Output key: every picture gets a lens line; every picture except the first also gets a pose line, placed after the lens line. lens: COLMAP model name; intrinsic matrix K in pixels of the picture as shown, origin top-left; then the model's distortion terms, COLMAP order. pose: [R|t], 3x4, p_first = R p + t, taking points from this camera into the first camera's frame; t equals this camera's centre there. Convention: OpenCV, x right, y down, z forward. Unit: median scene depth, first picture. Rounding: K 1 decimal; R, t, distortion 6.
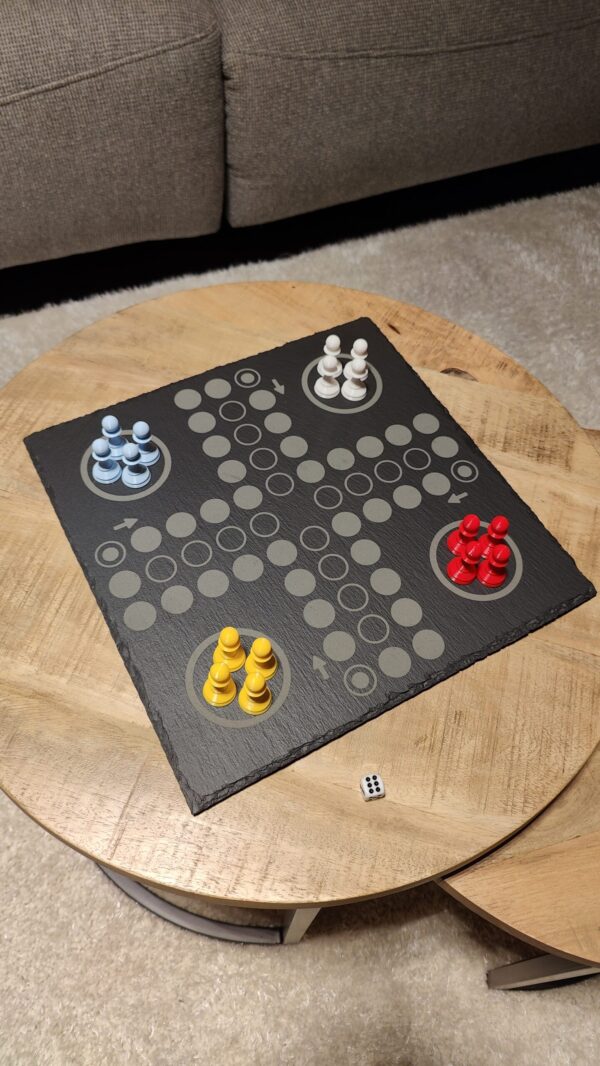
lens RADIAL K [[731.1, 0, 330.8], [0, 731.1, 512.4], [0, 0, 1]] dist [0.003556, -0.024047]
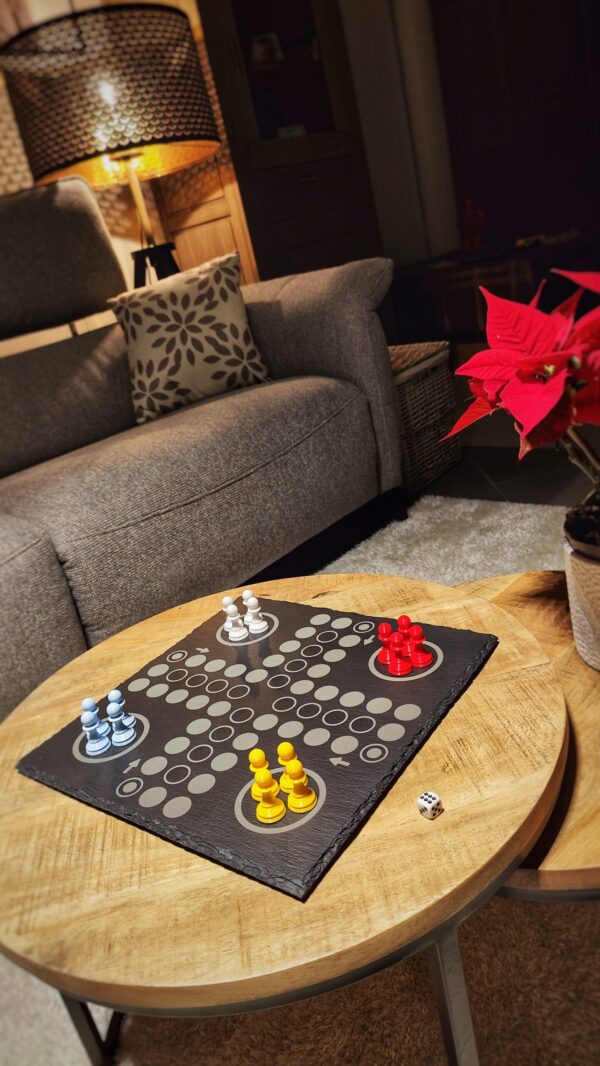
lens RADIAL K [[731.1, 0, 314.5], [0, 731.1, 557.2], [0, 0, 1]] dist [0.003556, -0.024047]
pose [[0.872546, -0.389489, 0.294893, -0.144952], [0.488400, 0.709537, -0.507959, 0.302865], [-0.011393, 0.587243, 0.809330, -0.070945]]
